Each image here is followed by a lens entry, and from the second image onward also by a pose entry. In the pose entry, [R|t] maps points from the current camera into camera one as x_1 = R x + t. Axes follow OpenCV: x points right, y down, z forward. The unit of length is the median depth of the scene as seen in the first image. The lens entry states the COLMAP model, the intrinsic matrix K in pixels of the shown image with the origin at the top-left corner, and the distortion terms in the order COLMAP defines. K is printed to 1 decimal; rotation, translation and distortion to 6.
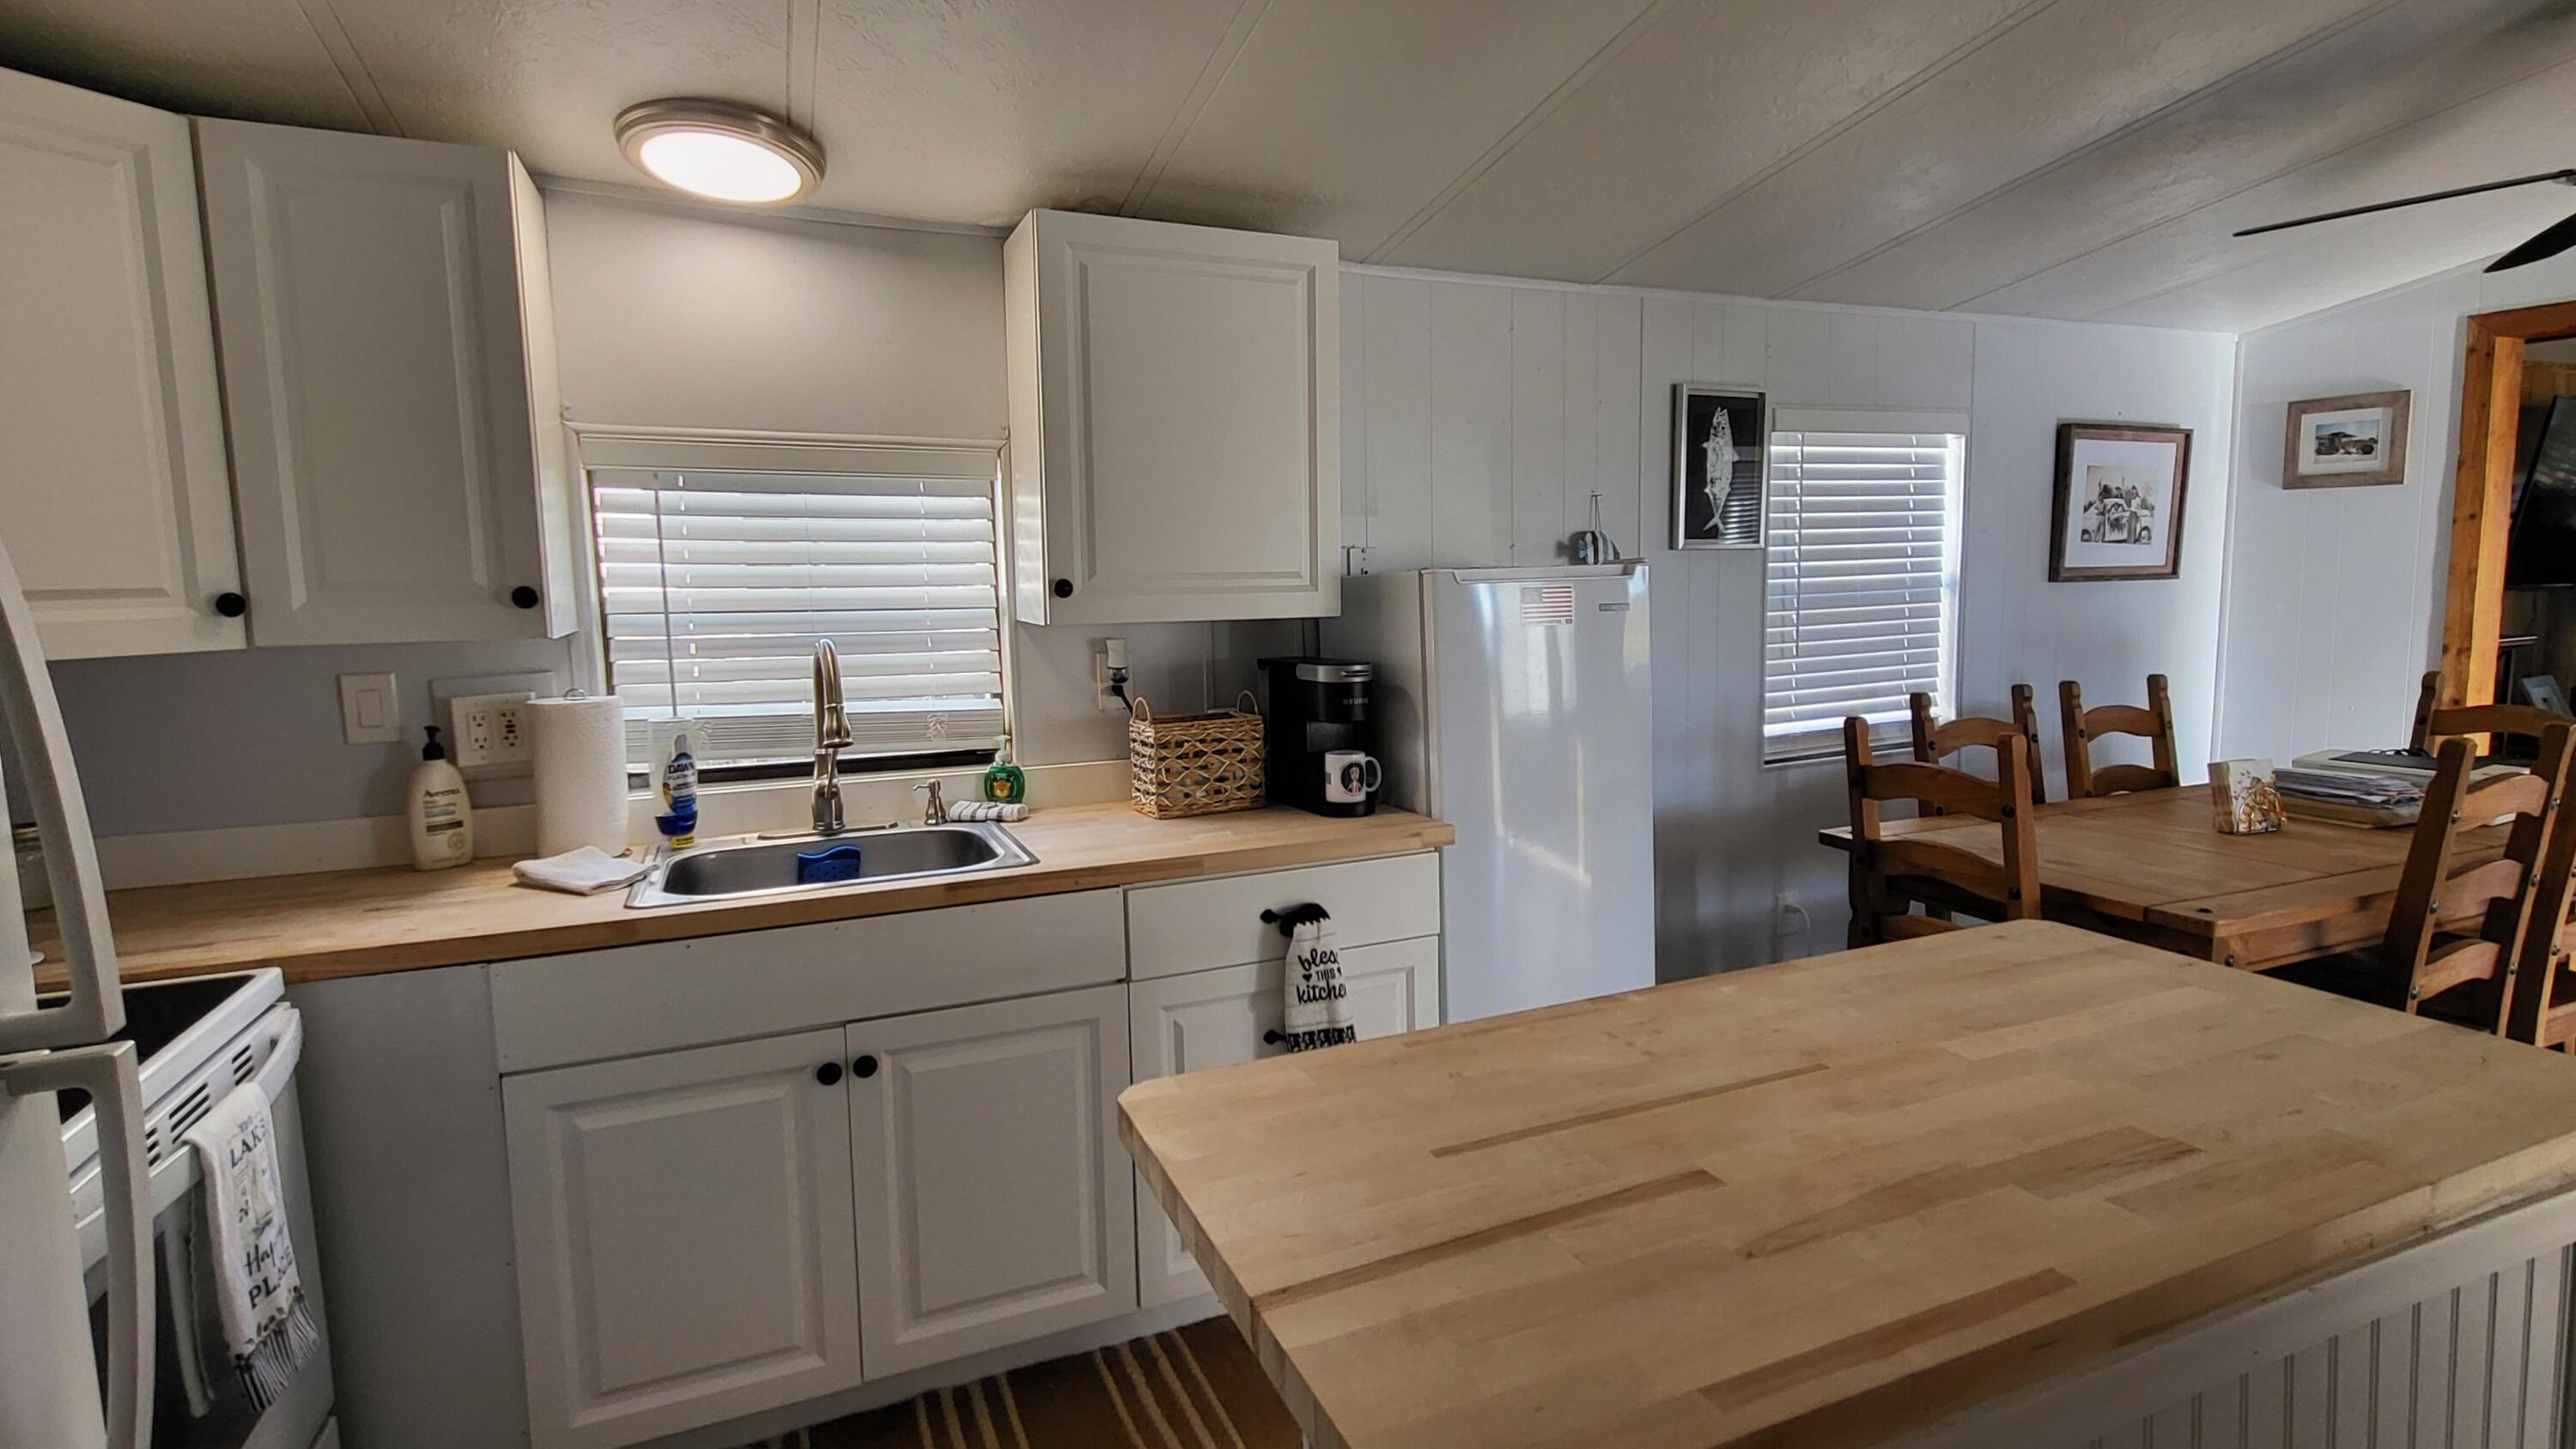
lens RADIAL K [[1240.2, 0, 1294.6], [0, 1240.2, 707.8], [0, 0, 1]] dist [-0.000237, 0.000133]
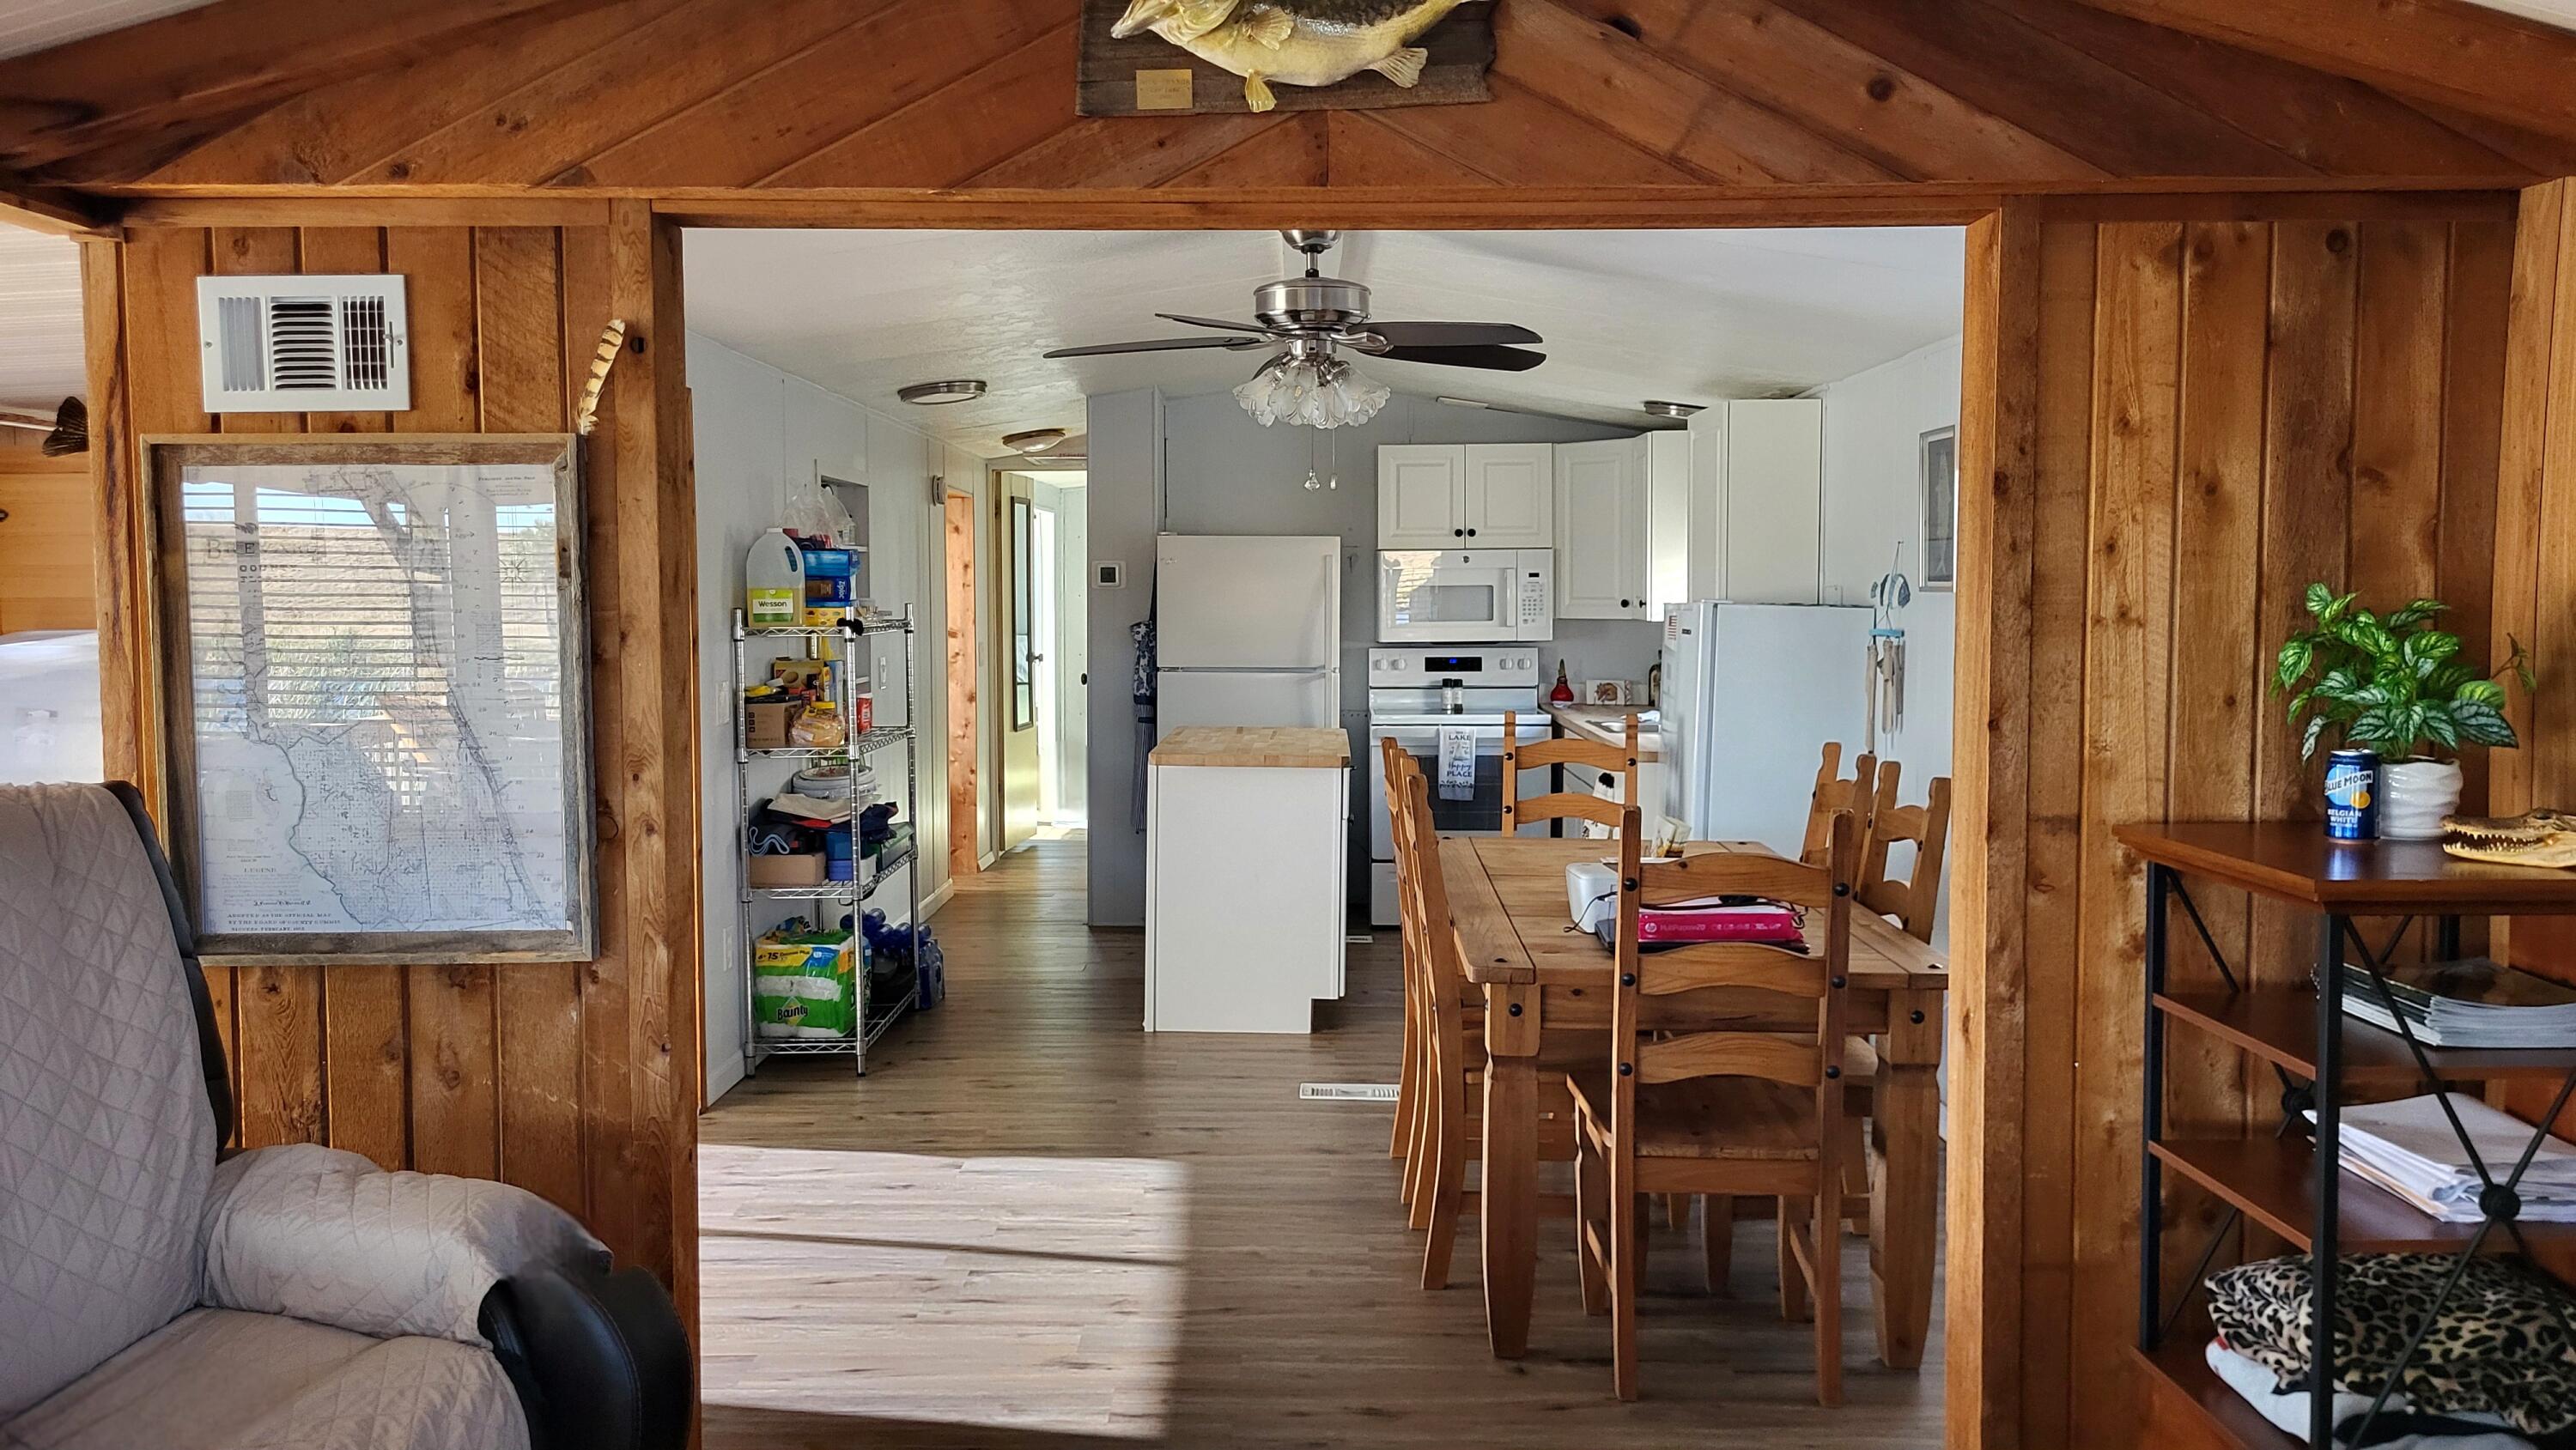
lens RADIAL K [[1869.2, 0, 1335.0], [0, 1869.2, 708.2], [0, 0, 1]] dist [0.006263, 0.001230]
pose [[-0.383388, 0.076465, -0.920417, 2.848773], [-0.094611, 0.988073, 0.121495, -0.255553], [0.918729, 0.133661, -0.371580, 1.685803]]
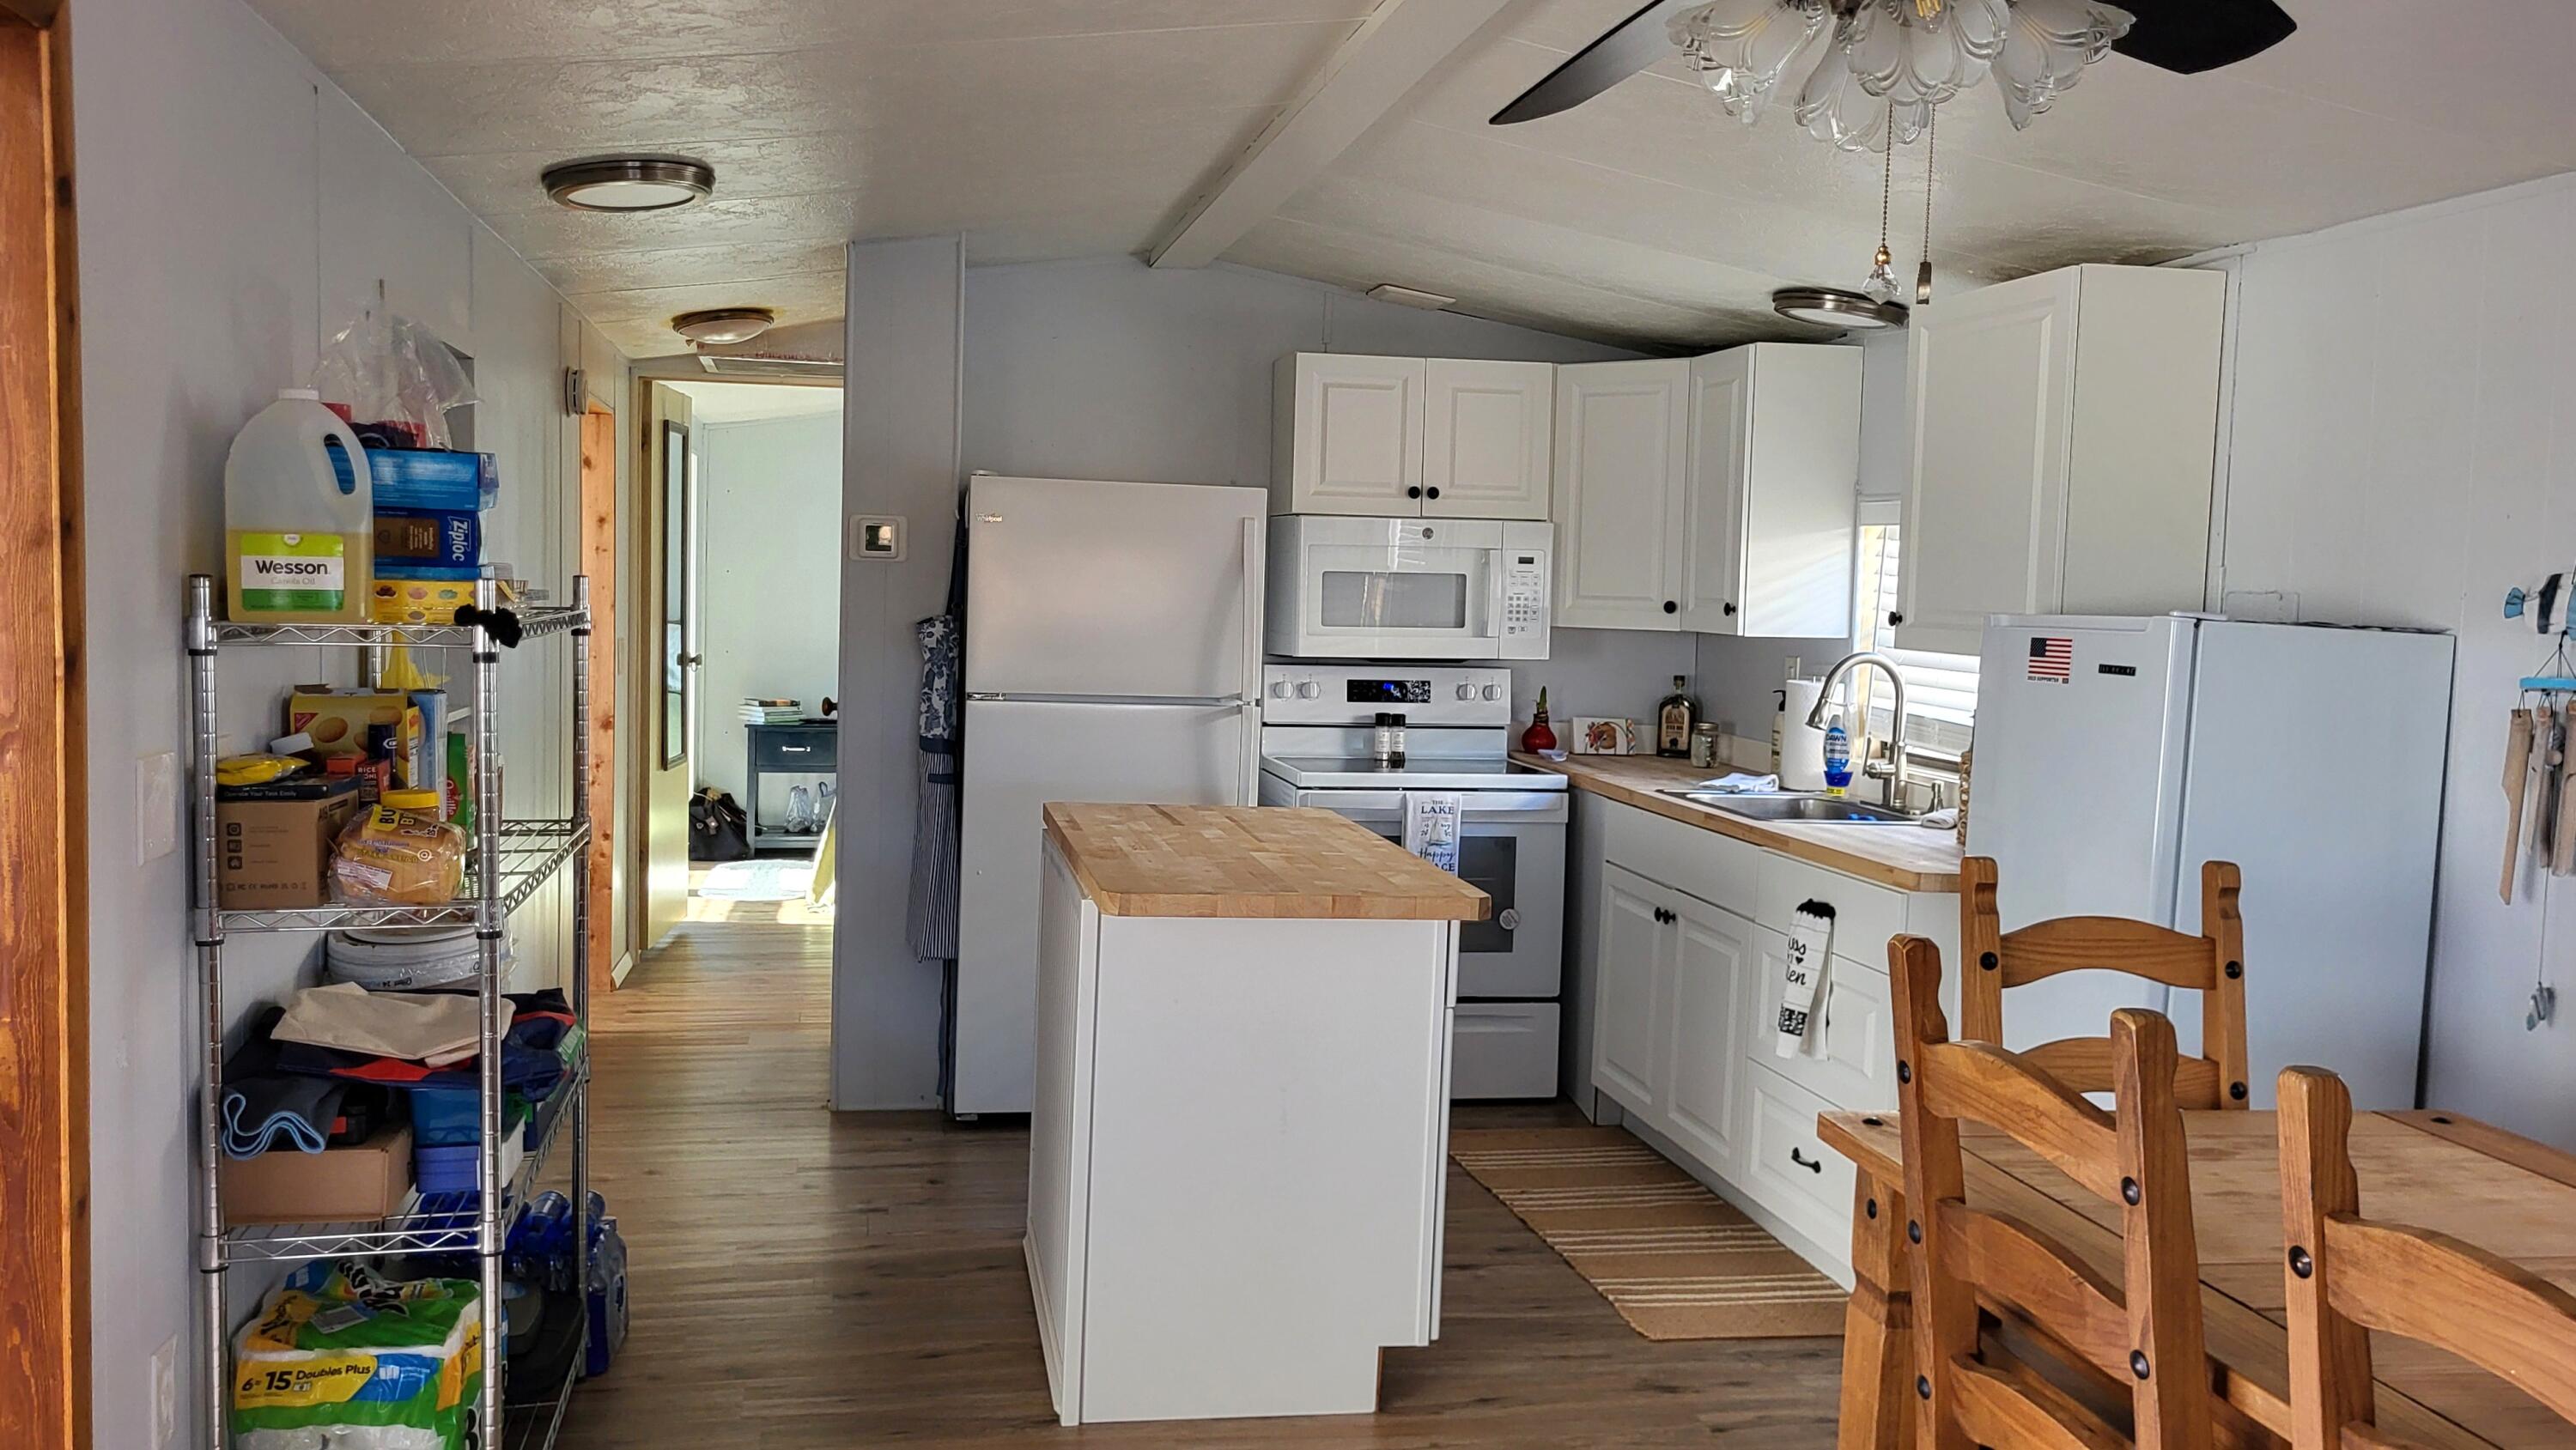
lens RADIAL K [[1953.0, 0, 1288.0], [0, 1953.0, 725.0], [0, 0, 1]] dist [0.030820, -0.000666]
pose [[-0.205736, 0.082716, -0.975106, 1.847500], [-0.132347, 0.984915, 0.111472, -0.135127], [0.969617, 0.151986, -0.191685, 0.858385]]
